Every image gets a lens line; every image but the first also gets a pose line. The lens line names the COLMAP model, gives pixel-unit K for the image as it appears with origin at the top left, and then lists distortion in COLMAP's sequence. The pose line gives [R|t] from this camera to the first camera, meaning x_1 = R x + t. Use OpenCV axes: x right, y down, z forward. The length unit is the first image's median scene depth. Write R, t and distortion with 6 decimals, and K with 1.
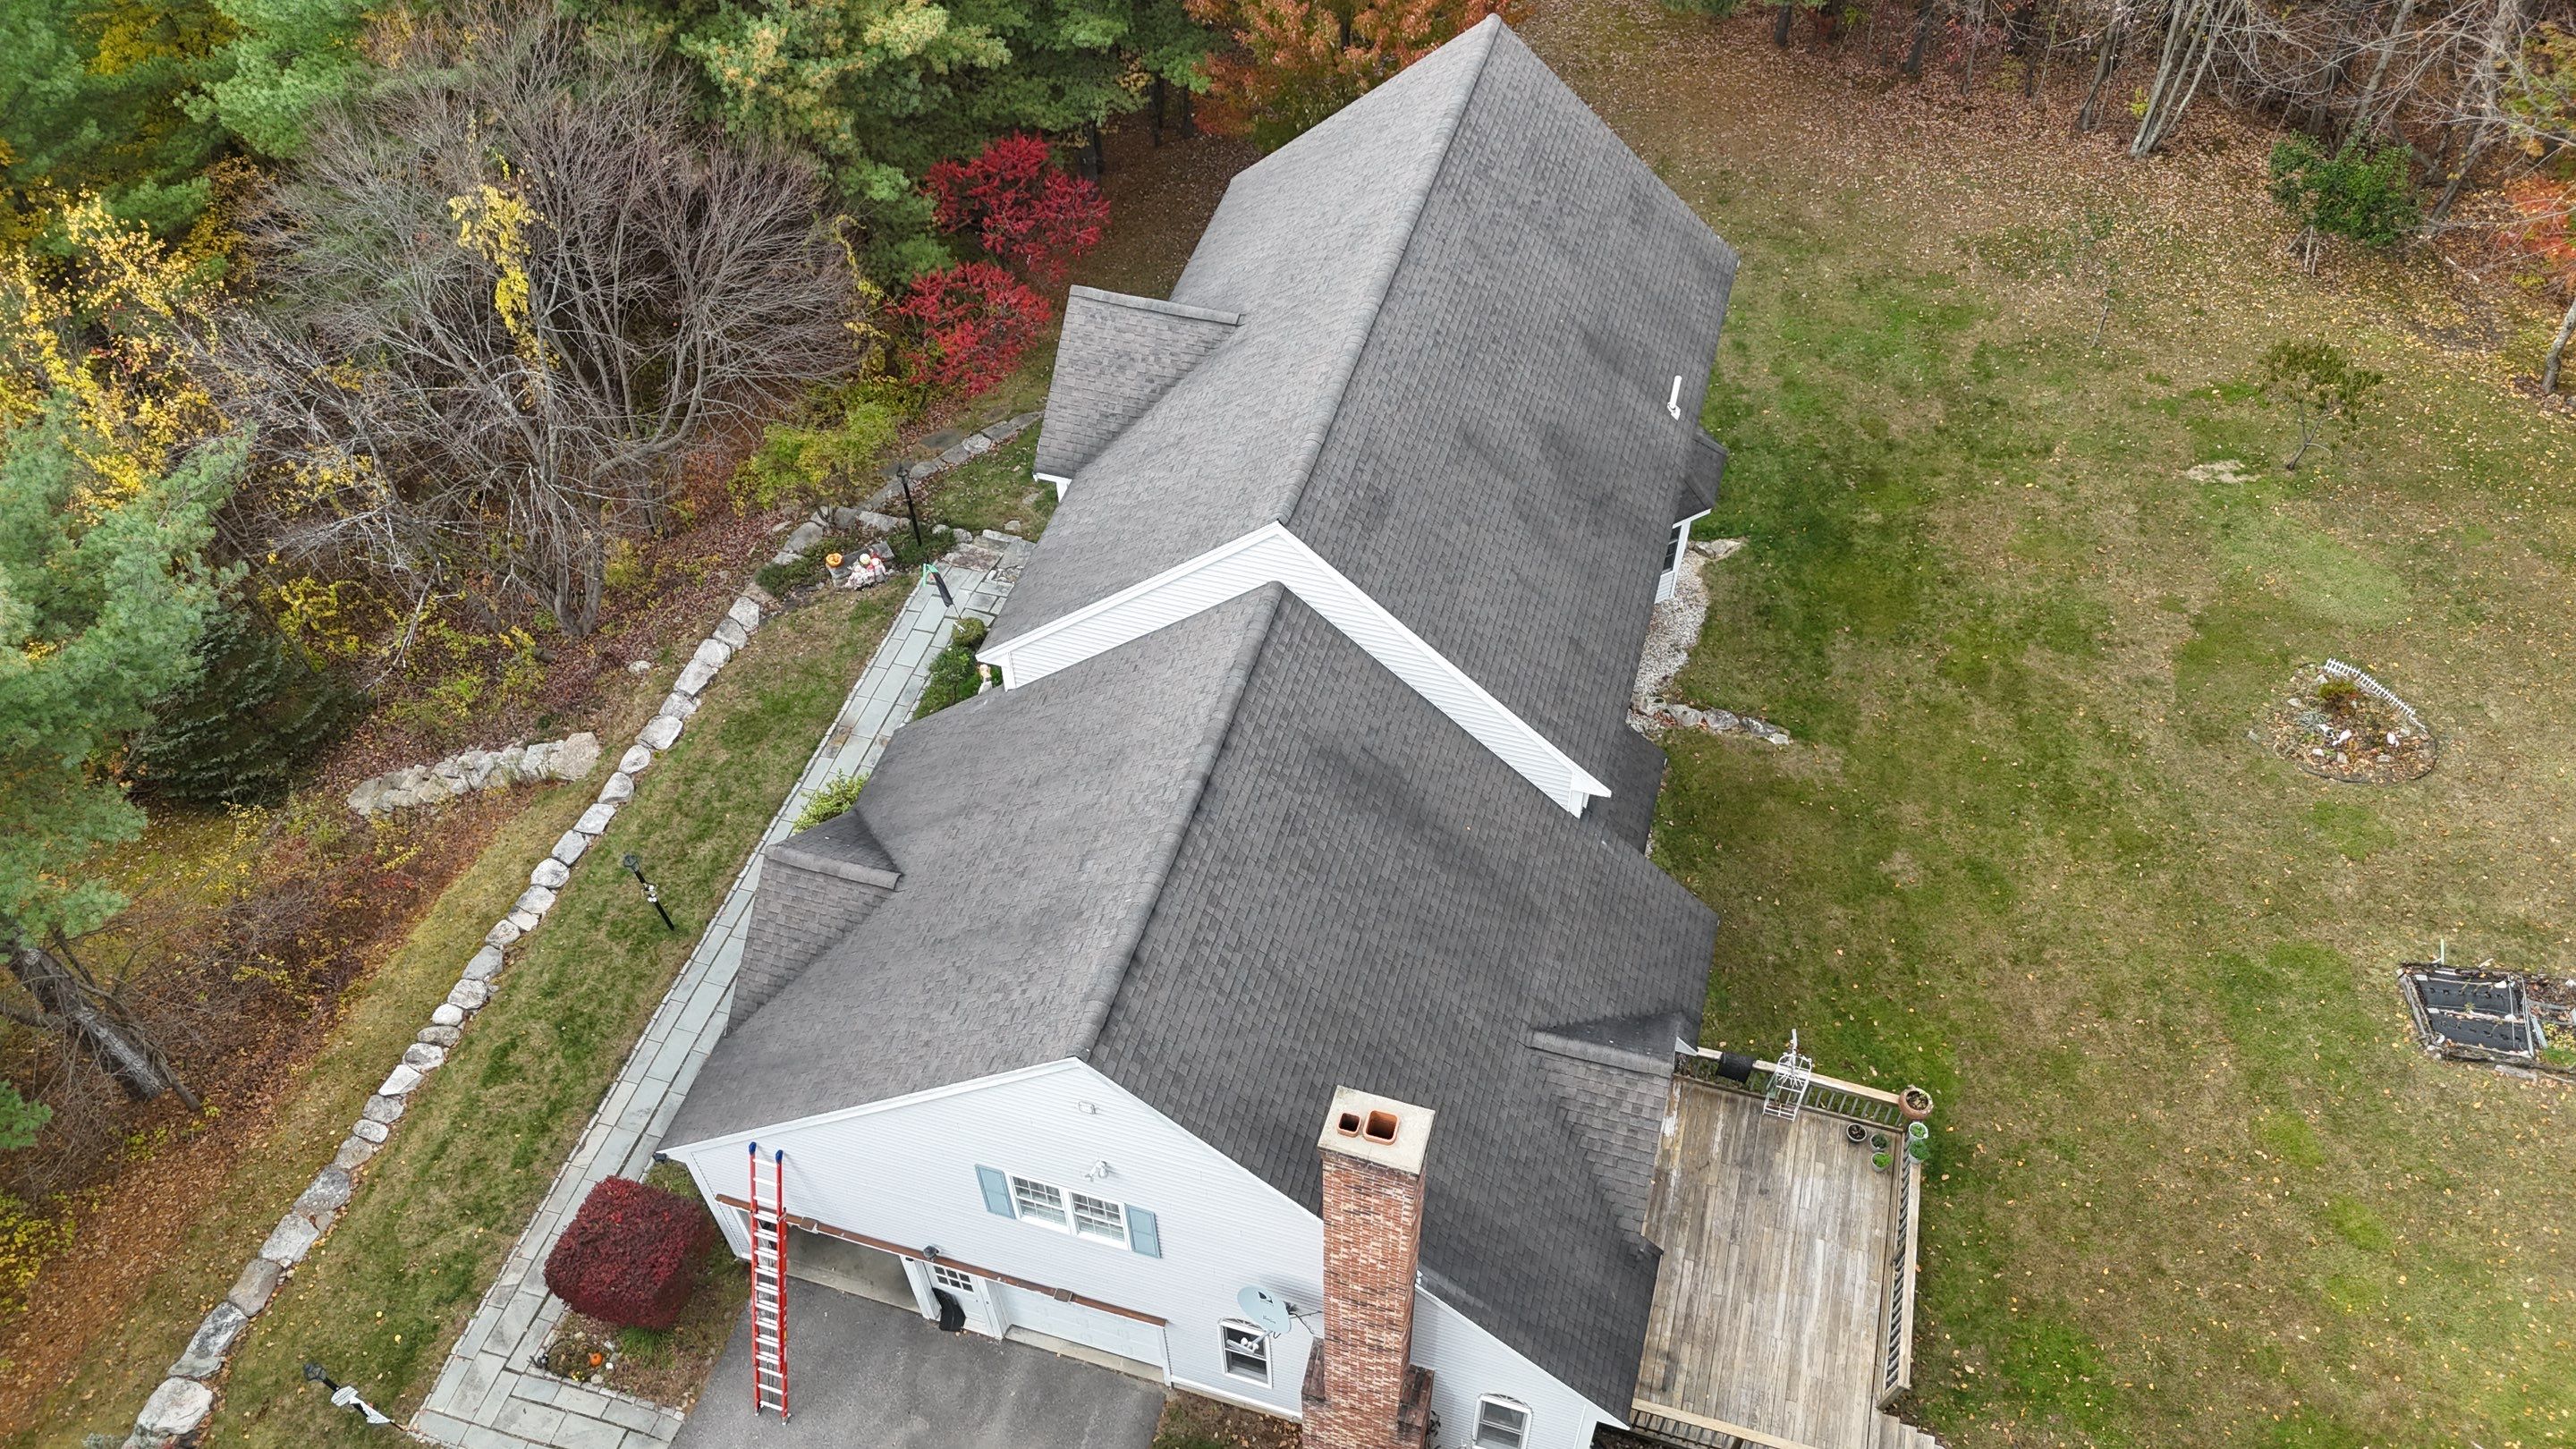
lens RADIAL K [[1893.6, 0, 1288.0], [0, 1893.6, 724.5], [0, 0, 1]] dist [0.077001, -0.061628]
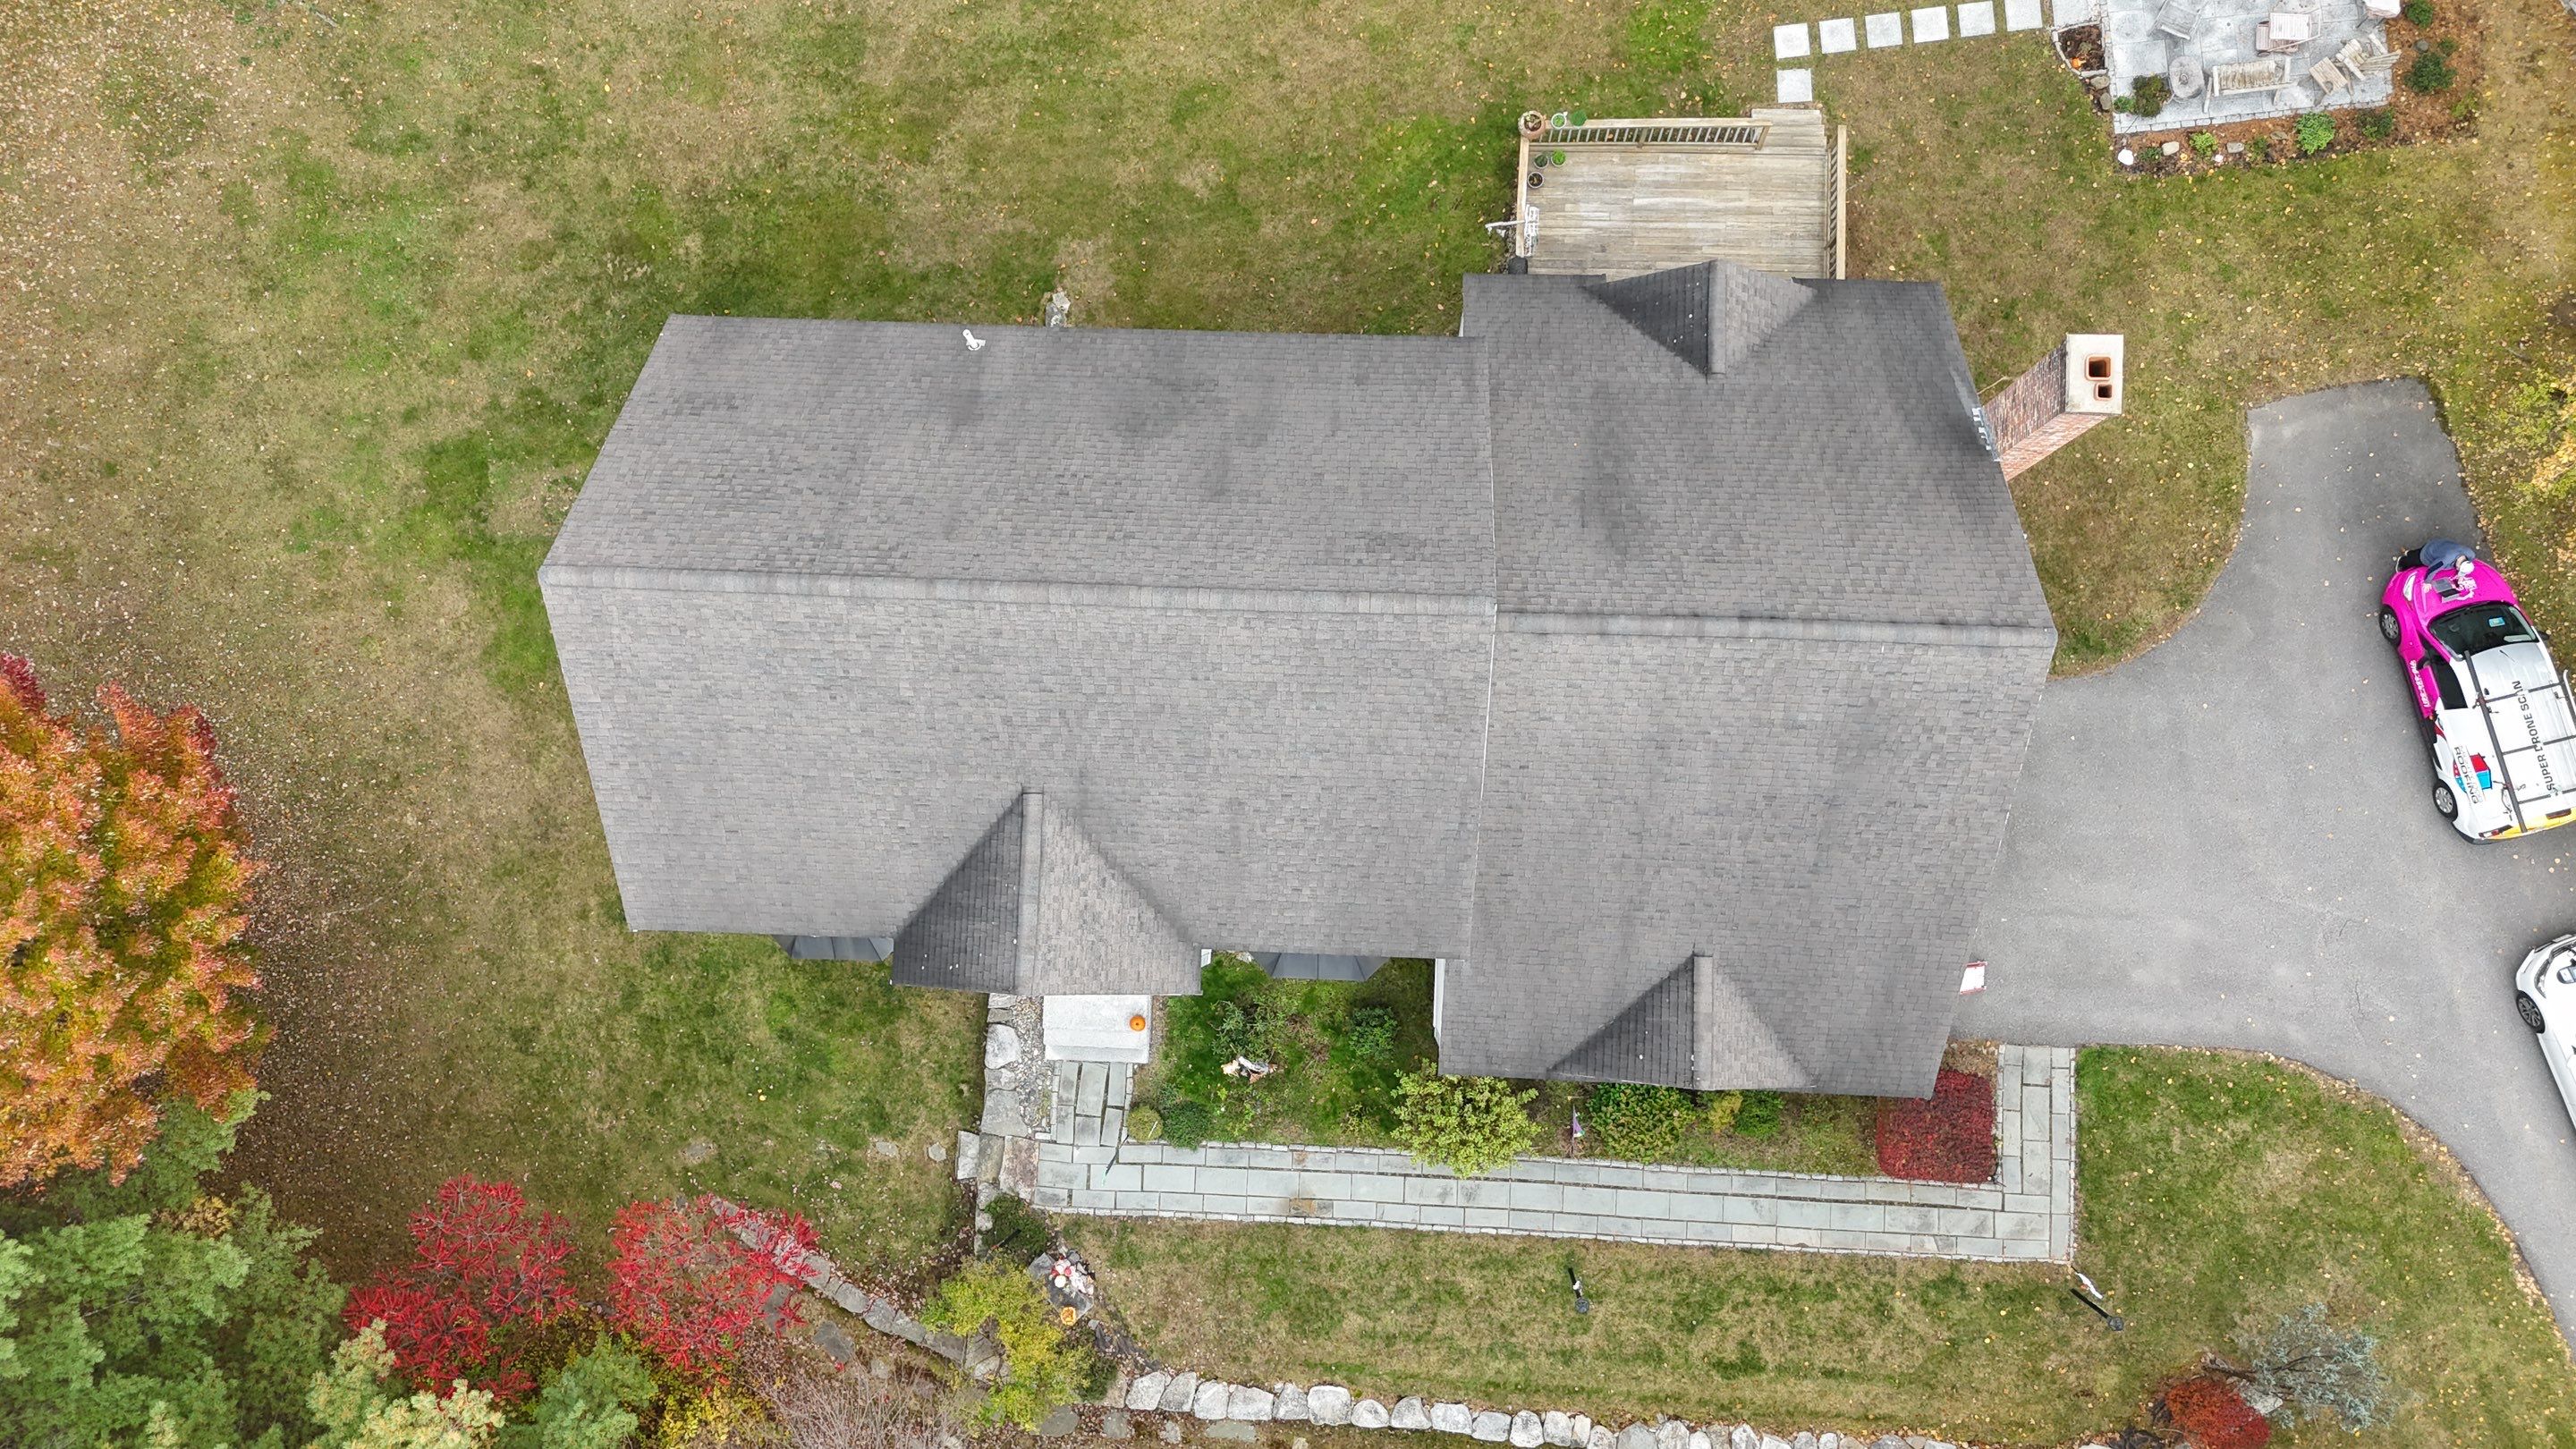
lens RADIAL K [[1893.6, 0, 1288.0], [0, 1893.6, 724.5], [0, 0, 1]] dist [0.077001, -0.061628]
pose [[-0.247243, -0.962672, 0.110156, -0.102772], [0.768907, -0.125747, 0.626873, -0.569044], [-0.589621, 0.239690, 0.771295, 0.198813]]
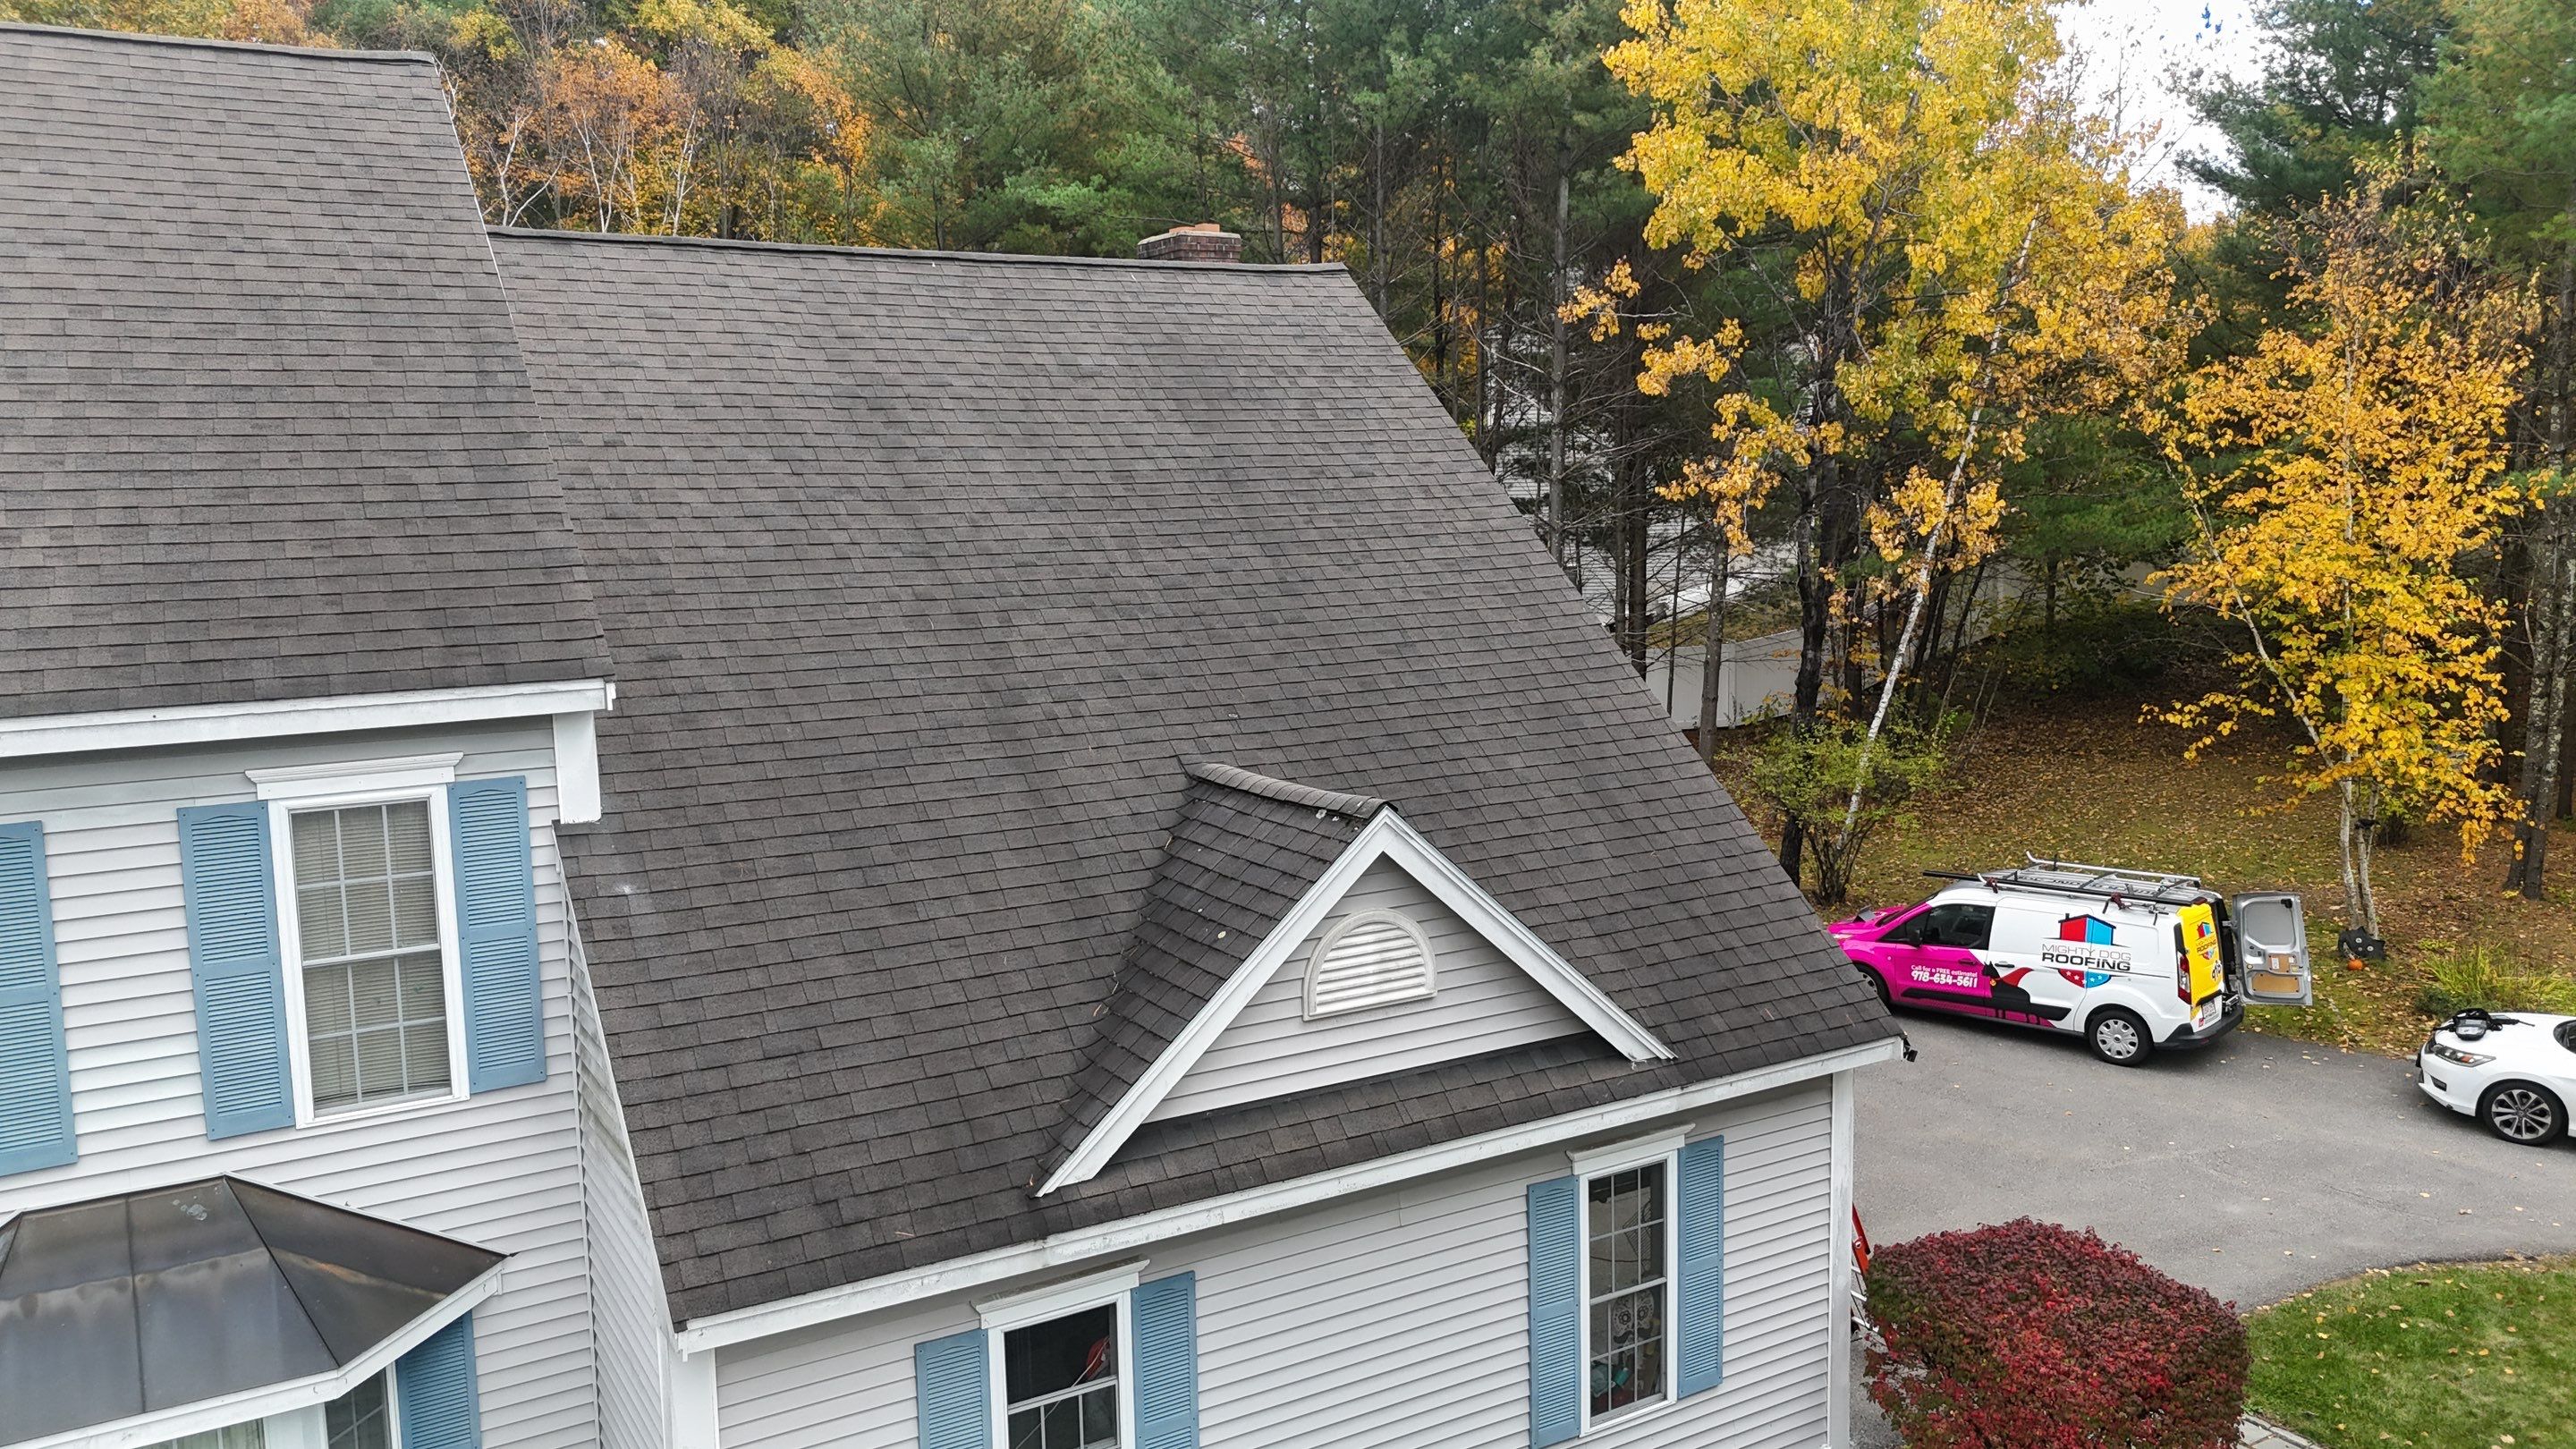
lens RADIAL K [[1893.6, 0, 1288.0], [0, 1893.6, 724.5], [0, 0, 1]] dist [0.077001, -0.061628]
pose [[-0.733994, -0.061504, 0.676365, -0.385848], [0.534901, 0.561307, 0.631518, -0.148607], [-0.418490, 0.825319, -0.379098, 0.854049]]
